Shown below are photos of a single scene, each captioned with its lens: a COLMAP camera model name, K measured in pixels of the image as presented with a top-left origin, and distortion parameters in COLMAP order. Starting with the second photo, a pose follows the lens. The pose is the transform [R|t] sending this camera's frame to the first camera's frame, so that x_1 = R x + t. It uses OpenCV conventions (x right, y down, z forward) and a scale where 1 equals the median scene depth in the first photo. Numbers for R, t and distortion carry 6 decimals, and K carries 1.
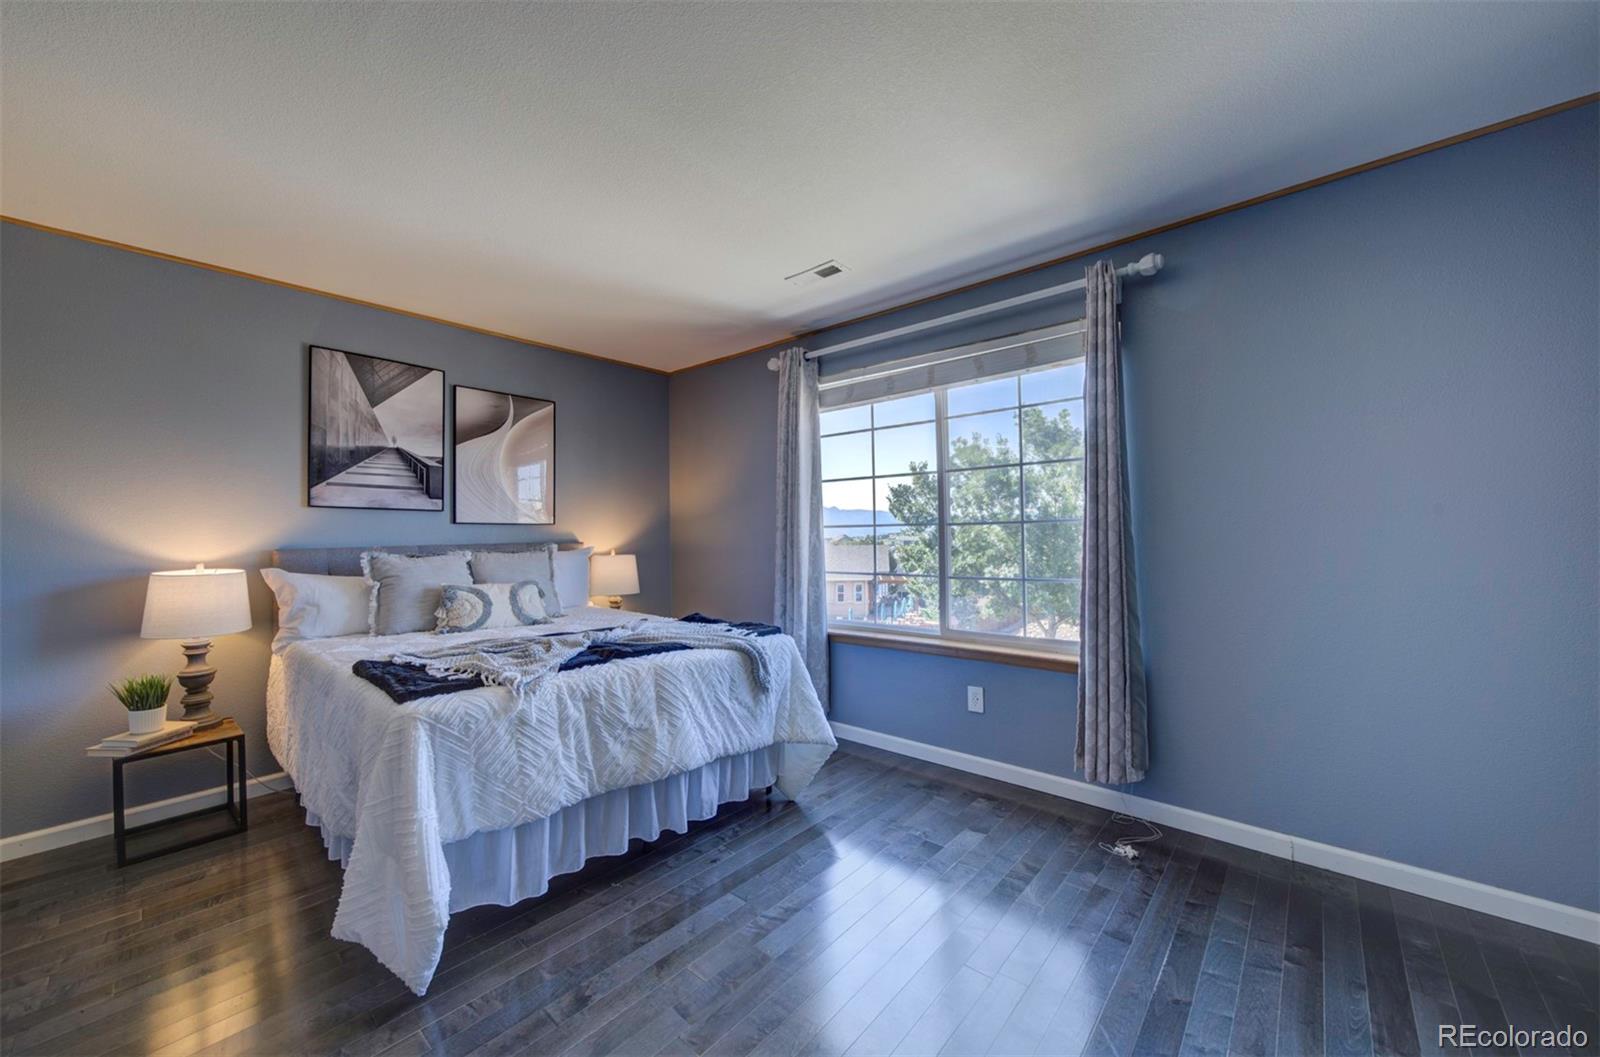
lens RADIAL K [[593.4, 0, 797.5], [0, 593.4, 541.3], [0, 0, 1]] dist [-0.045398, -0.000029]
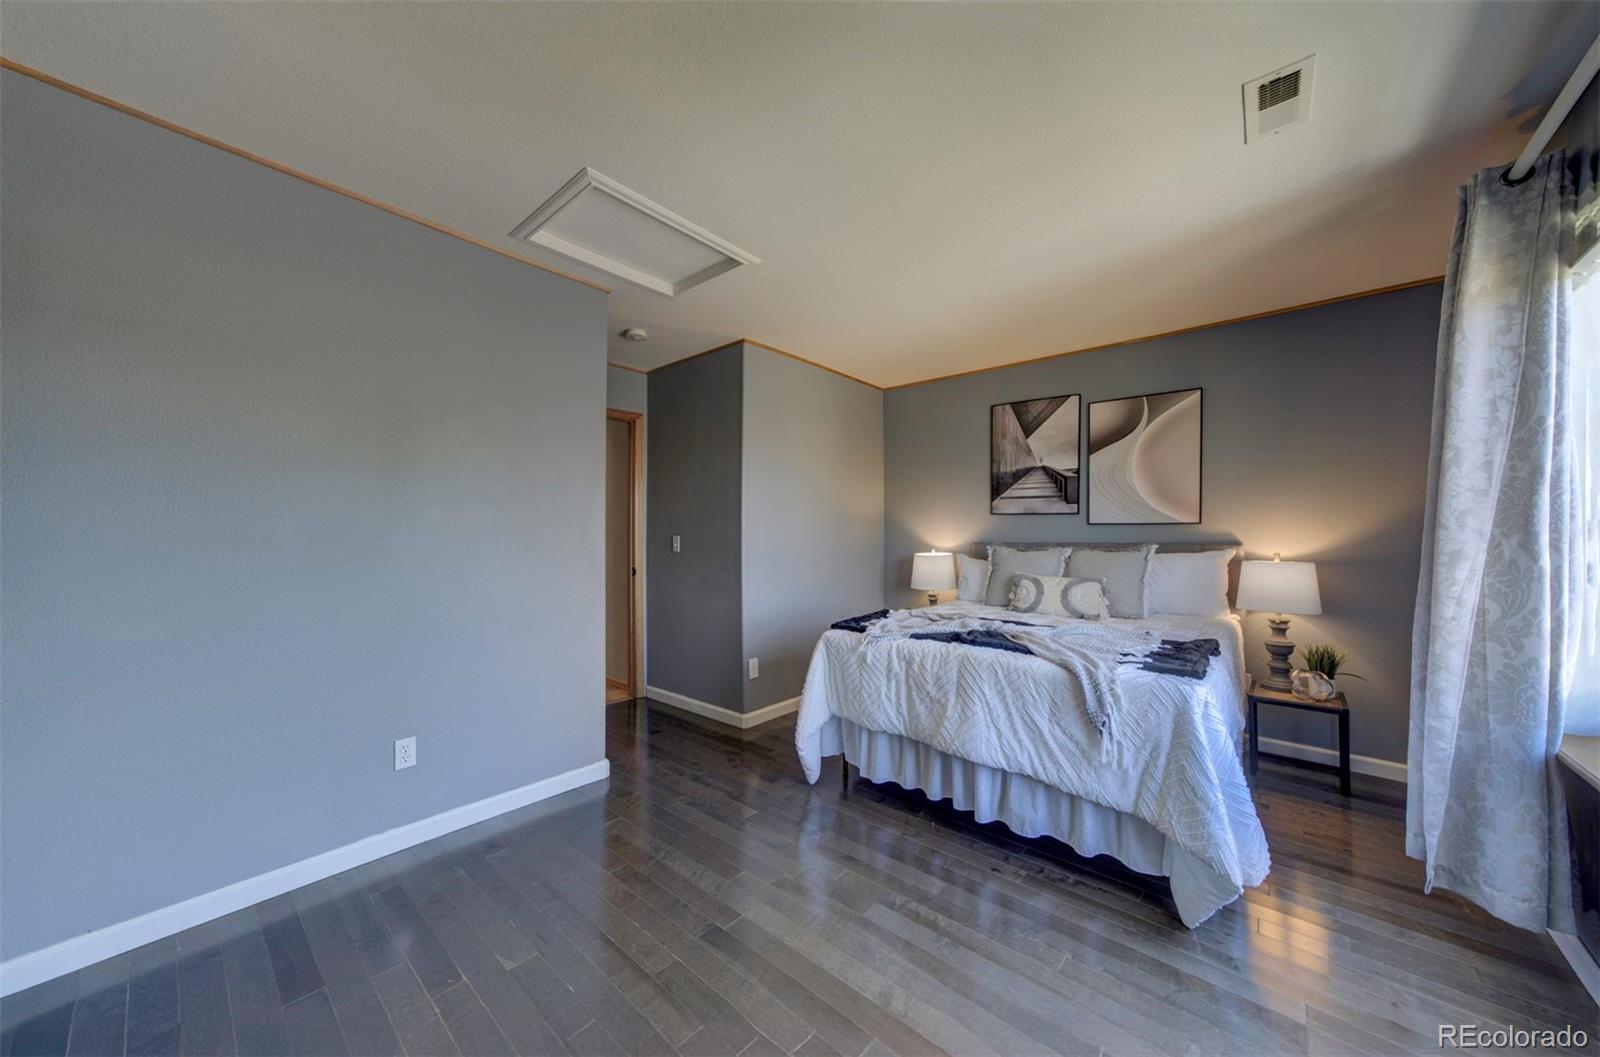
lens RADIAL K [[557.2, 0, 798.6], [0, 557.2, 532.7], [0, 0, 1]] dist [0.007654, -0.000083]
pose [[-0.003530, 0.010589, -0.999938, 0.593112], [-0.002693, 0.999940, 0.010598, -0.025764], [0.999990, 0.002730, -0.003501, 0.490948]]
